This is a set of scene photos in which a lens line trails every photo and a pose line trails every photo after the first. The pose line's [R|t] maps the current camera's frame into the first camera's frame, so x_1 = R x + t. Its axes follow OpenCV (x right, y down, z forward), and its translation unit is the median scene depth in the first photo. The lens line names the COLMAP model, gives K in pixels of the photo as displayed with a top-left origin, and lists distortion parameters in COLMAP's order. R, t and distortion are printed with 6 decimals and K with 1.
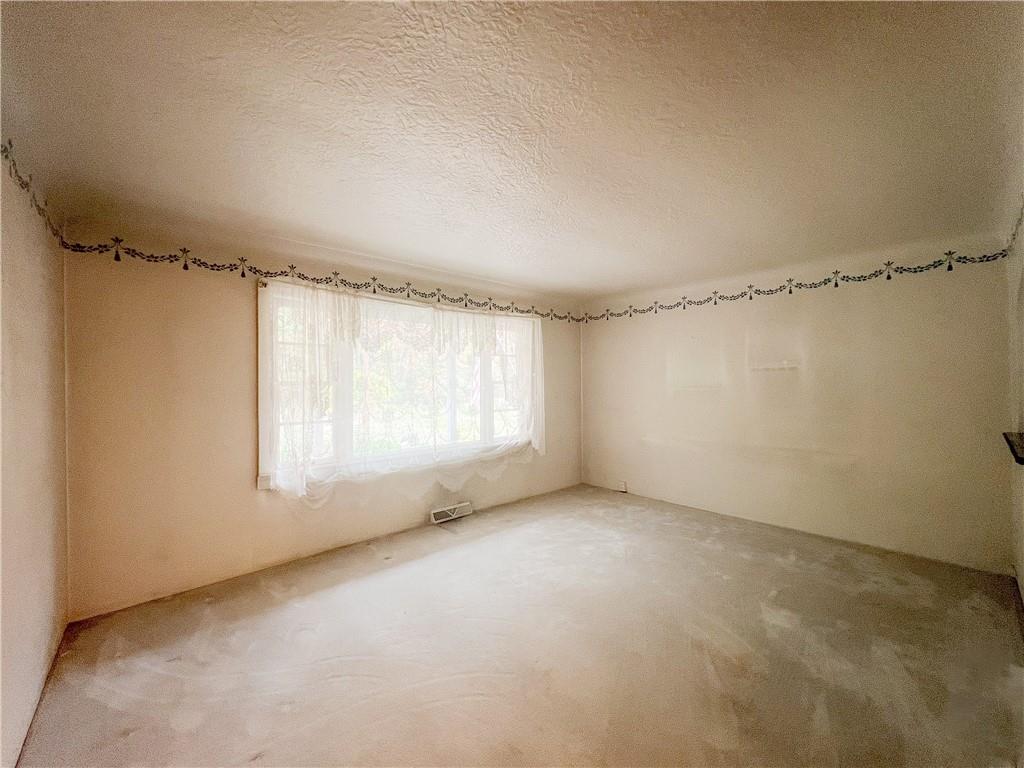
lens RADIAL K [[408.9, 0, 516.3], [0, 408.9, 379.7], [0, 0, 1]] dist [0.010330, 0.000028]
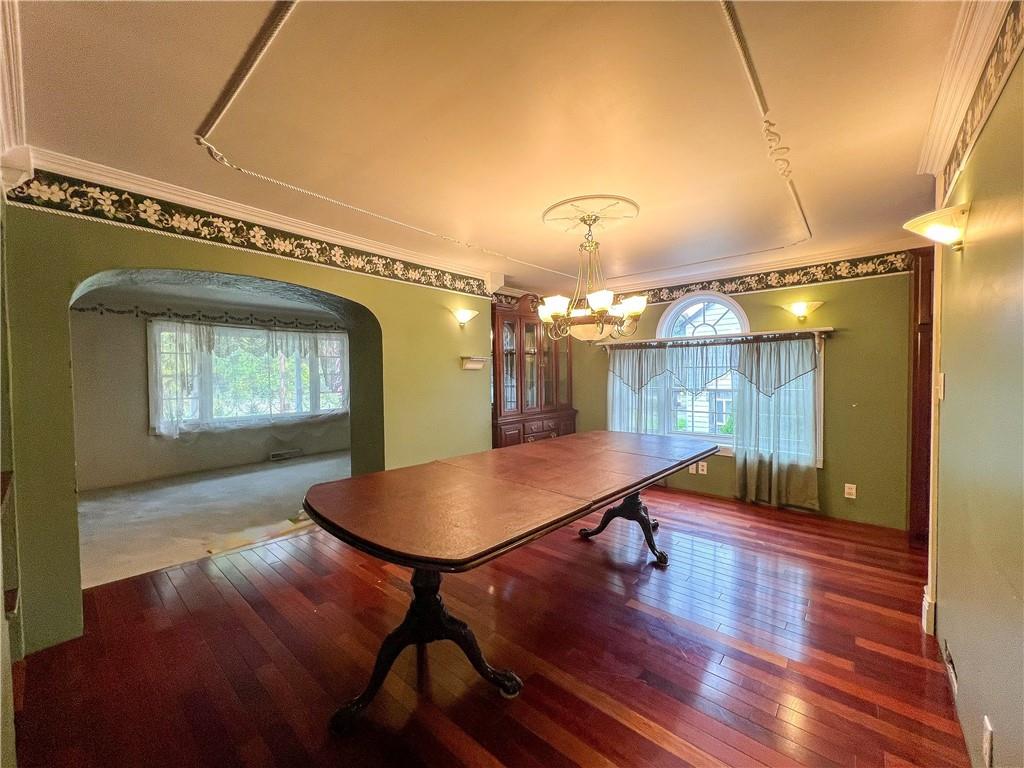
lens RADIAL K [[408.9, 0, 513.5], [0, 408.9, 377.7], [0, 0, 1]] dist [0.010330, 0.000028]
pose [[0.988678, -0.010279, 0.149697, 0.587665], [0.008592, 0.999892, 0.011914, 0.006838], [-0.149804, -0.010493, 0.988660, -0.880295]]
